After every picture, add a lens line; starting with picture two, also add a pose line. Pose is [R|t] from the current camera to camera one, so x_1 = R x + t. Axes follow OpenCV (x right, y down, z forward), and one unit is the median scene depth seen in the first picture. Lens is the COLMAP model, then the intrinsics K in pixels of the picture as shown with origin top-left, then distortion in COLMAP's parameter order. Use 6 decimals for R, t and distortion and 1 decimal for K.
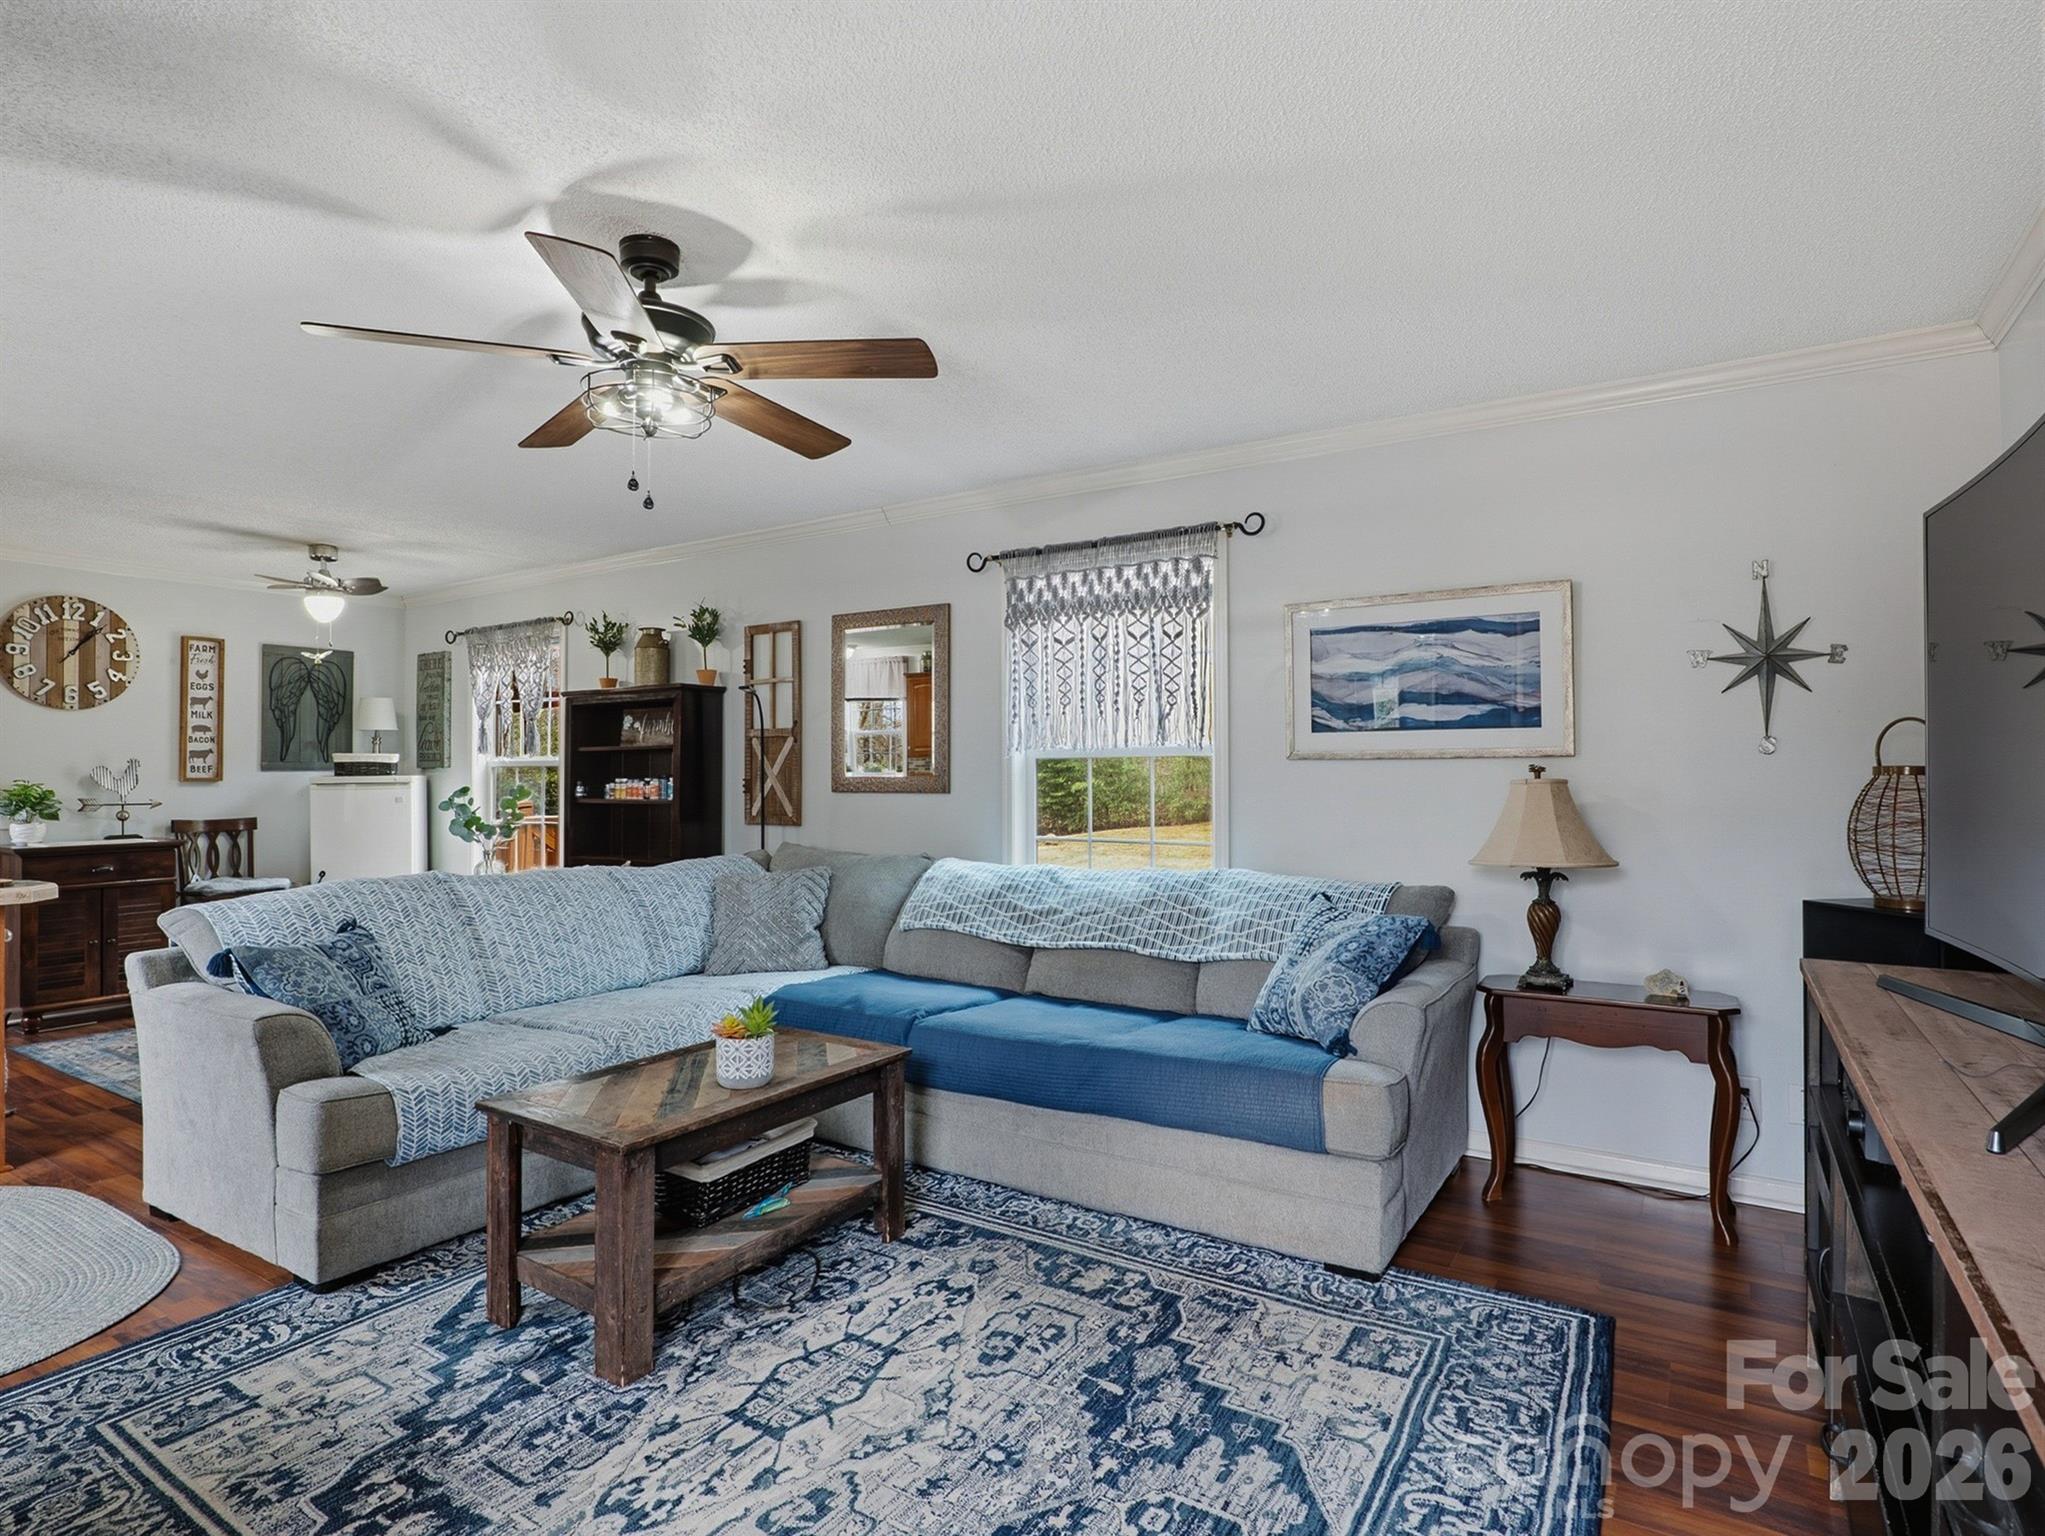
lens RADIAL K [[1090.1, 0, 1030.2], [0, 1090.1, 746.8], [0, 0, 1]] dist [-0.023864, 0.008584]
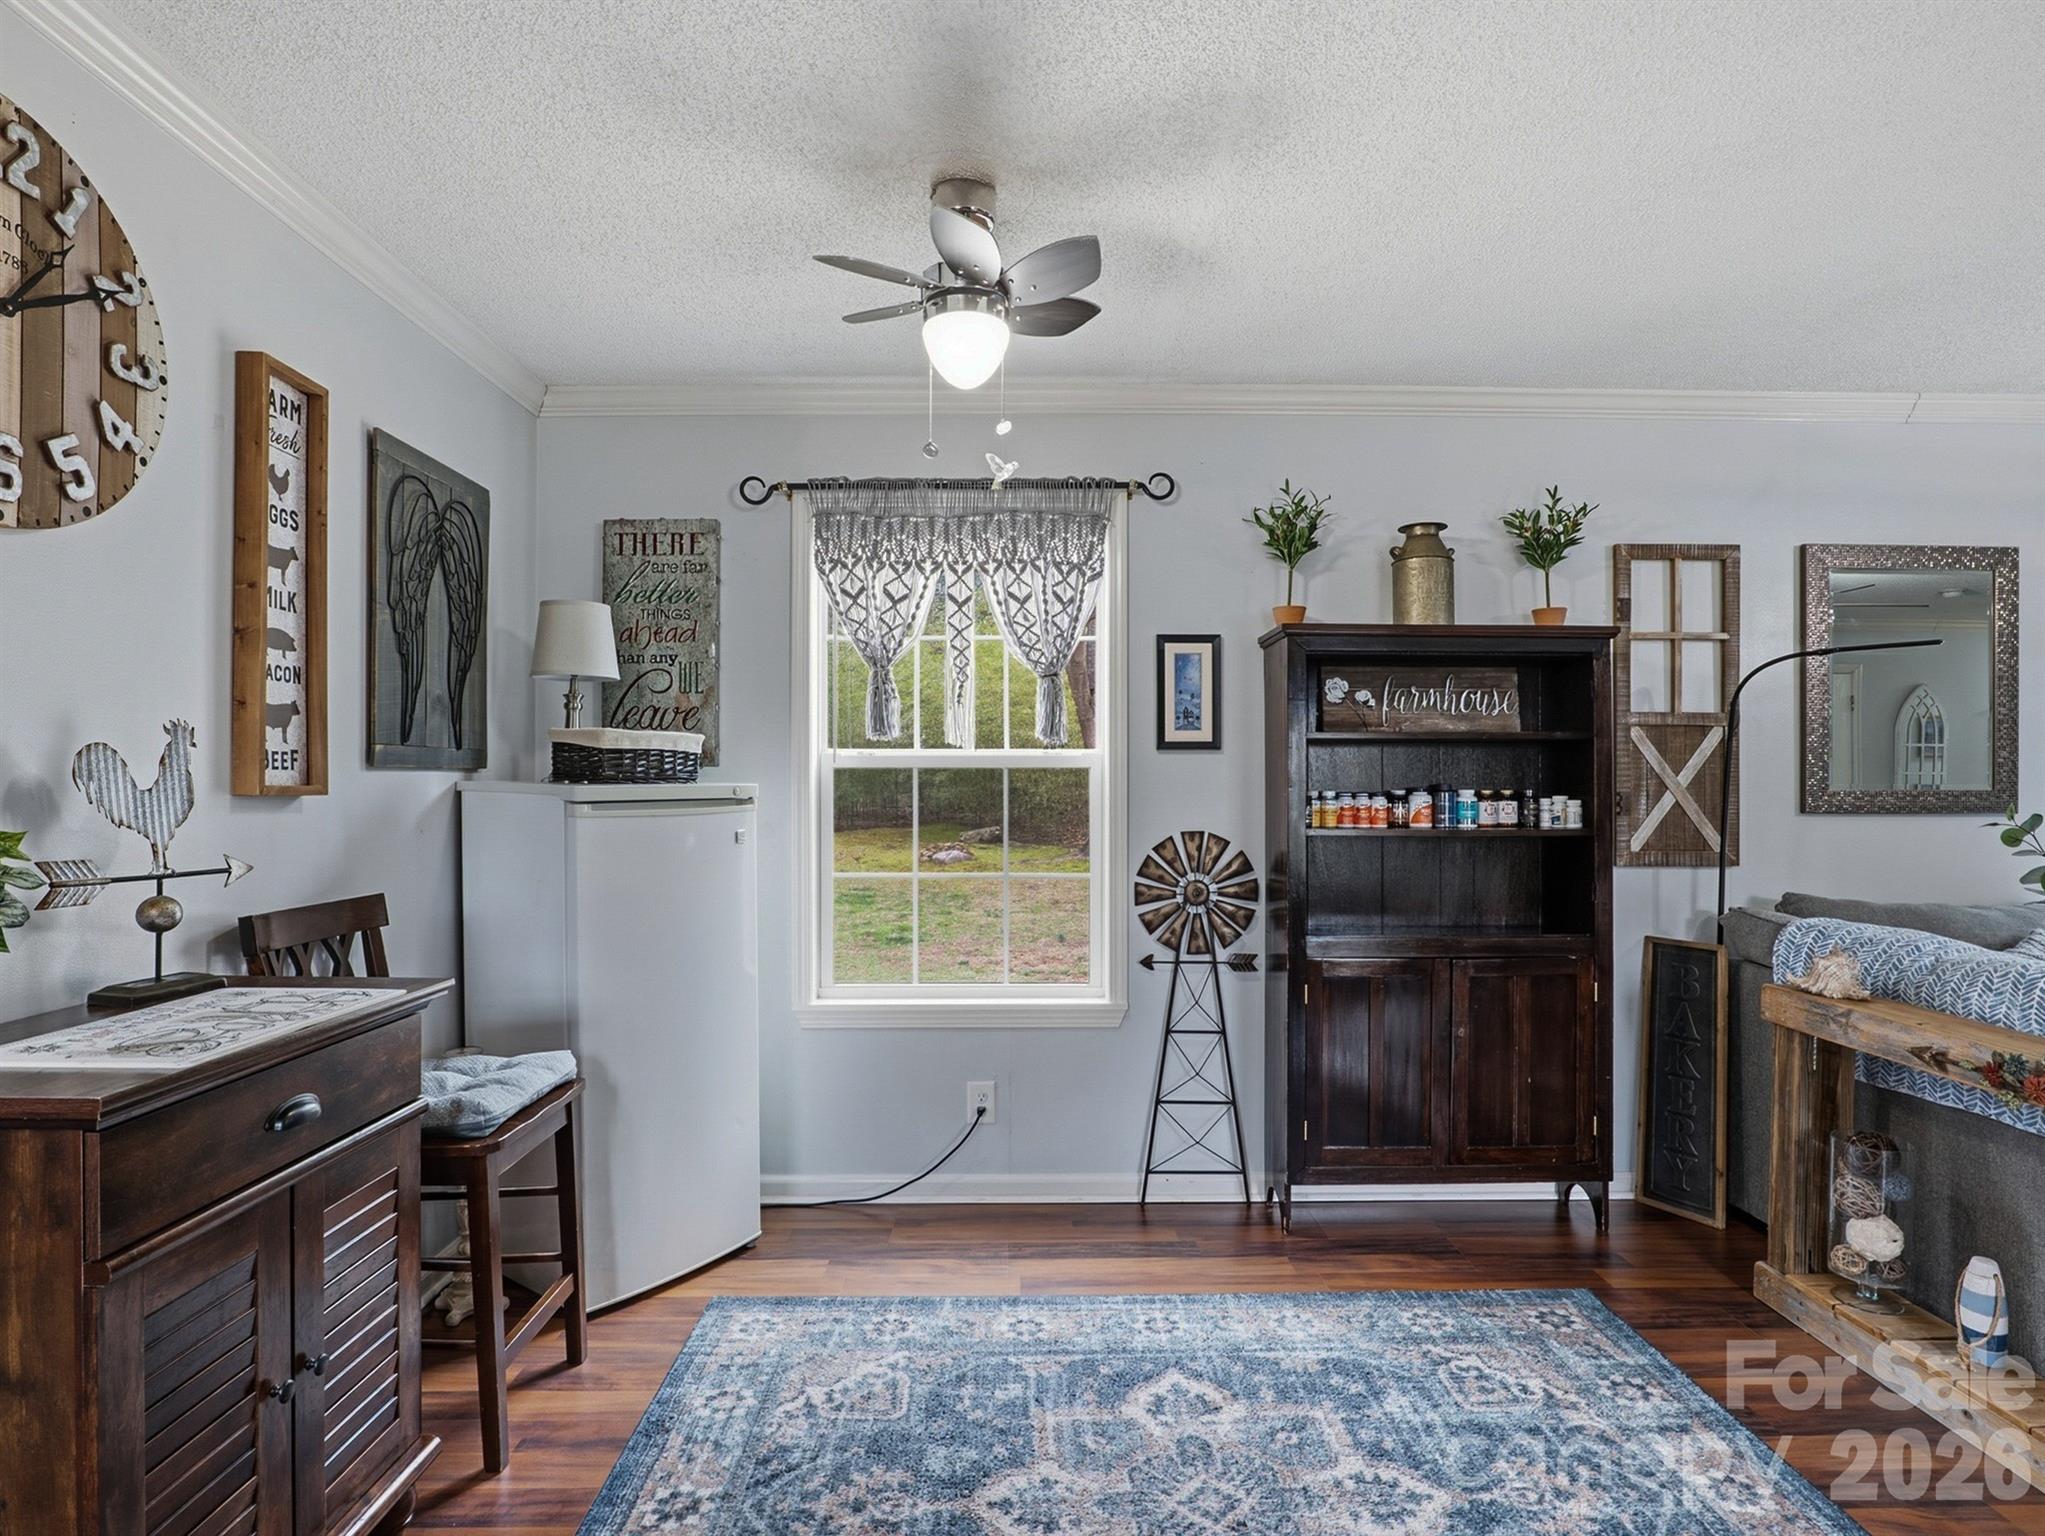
lens RADIAL K [[1090.1, 0, 1040.5], [0, 1090.1, 772.5], [0, 0, 1]] dist [-0.023864, 0.008584]
pose [[0.831021, 0.012320, 0.556104, -1.086348], [-0.019015, 0.999800, 0.006266, 0.025672], [-0.555915, -0.015781, 0.831089, 0.842885]]
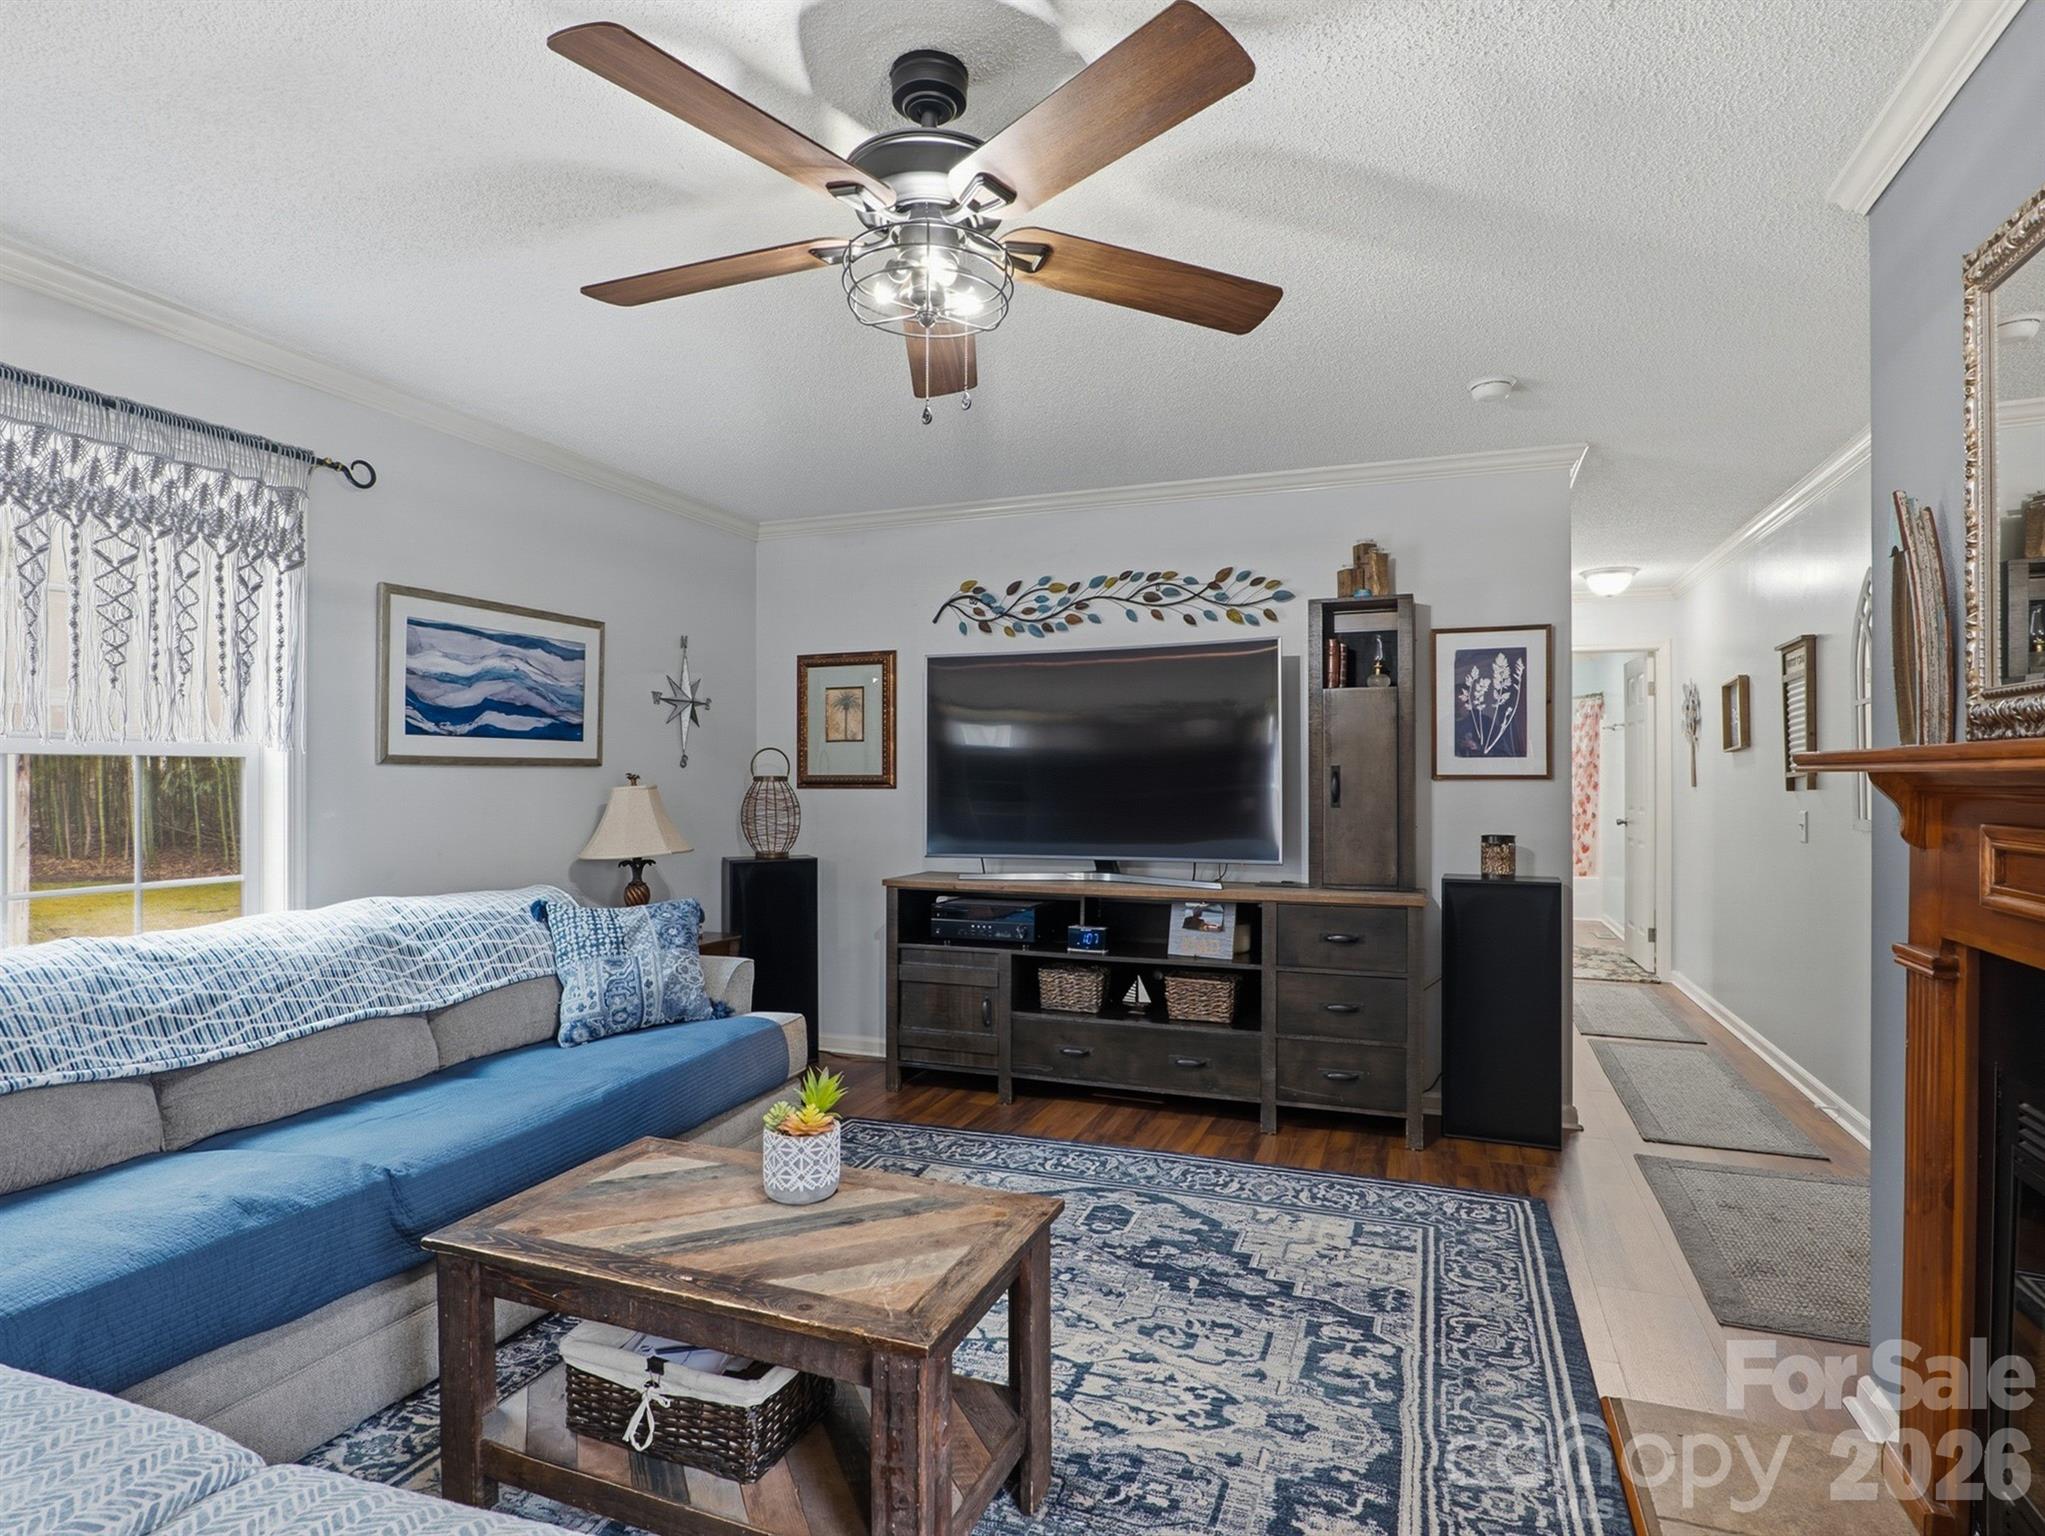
lens RADIAL K [[1090.1, 0, 1020.2], [0, 1090.1, 777.4], [0, 0, 1]] dist [-0.023864, 0.008584]
pose [[-0.206048, 0.004957, 0.978529, -0.616448], [-0.019143, 0.999775, -0.009095, 0.017835], [-0.978355, -0.020606, -0.205906, 0.611117]]
